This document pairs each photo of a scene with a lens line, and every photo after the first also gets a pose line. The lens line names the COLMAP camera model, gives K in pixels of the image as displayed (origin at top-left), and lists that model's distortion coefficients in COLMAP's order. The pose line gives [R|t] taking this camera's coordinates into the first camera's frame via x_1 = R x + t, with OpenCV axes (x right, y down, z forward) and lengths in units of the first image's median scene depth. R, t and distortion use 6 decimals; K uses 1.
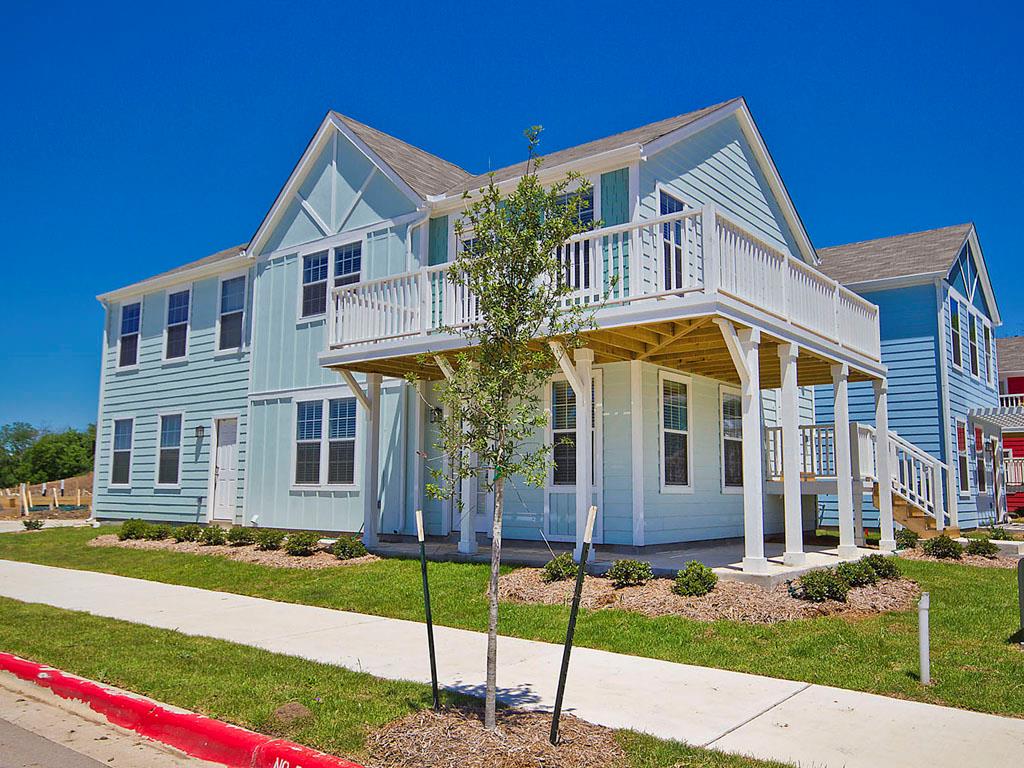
lens RADIAL K [[841.5, 0, 515.7], [0, 841.5, 383.1], [0, 0, 1]] dist [0.012788, 0.005784]
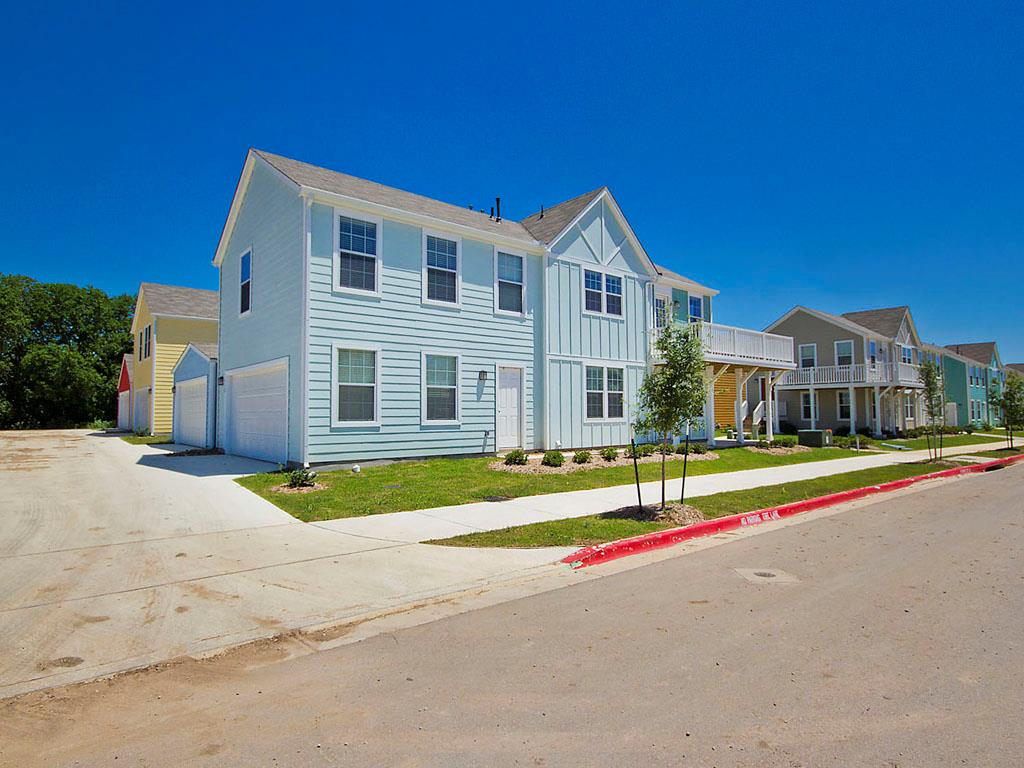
lens RADIAL K [[563.2, 0, 512.9], [0, 563.2, 387.4], [0, 0, 1]] dist [-0.004035, -0.003599]
pose [[0.207089, 0.041072, 0.977460, -1.279869], [-0.113035, 0.993432, -0.017795, 0.094912], [-0.971770, -0.106802, 0.210371, 0.903092]]
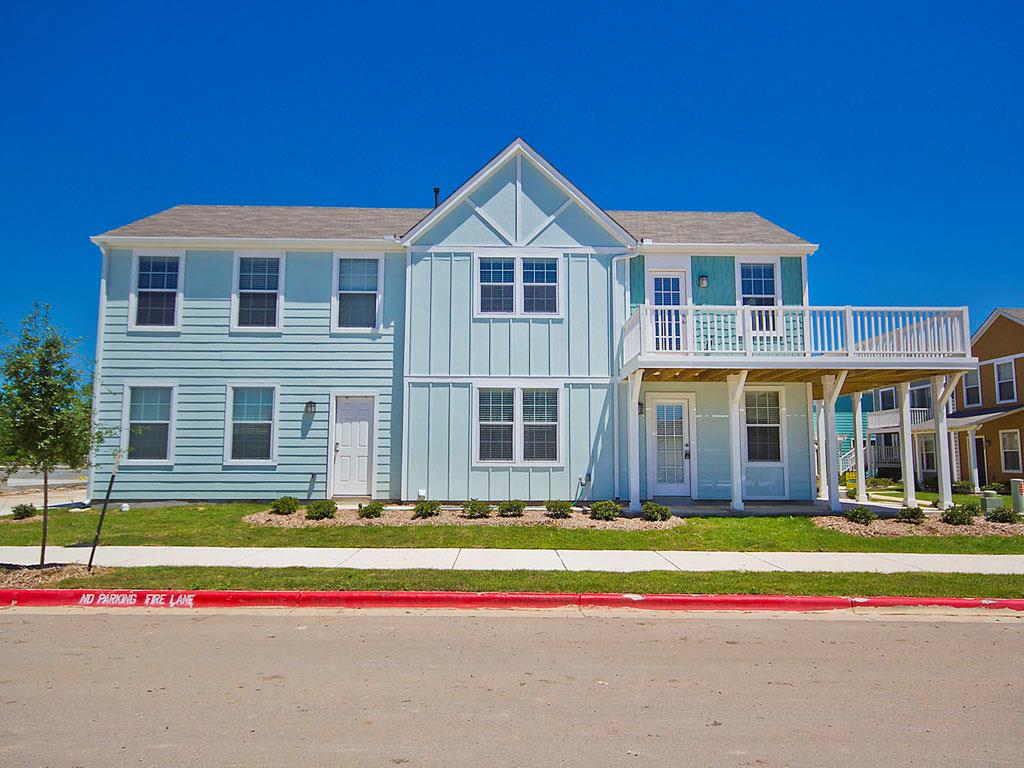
lens RADIAL K [[545.2, 0, 501.0], [0, 545.2, 409.5], [0, 0, 1]] dist [0.006231, 0.000455]
pose [[0.770001, 0.051547, 0.635957, -0.690803], [-0.077487, 0.996908, 0.013016, 0.039590], [-0.633320, -0.059301, 0.771615, 0.417811]]
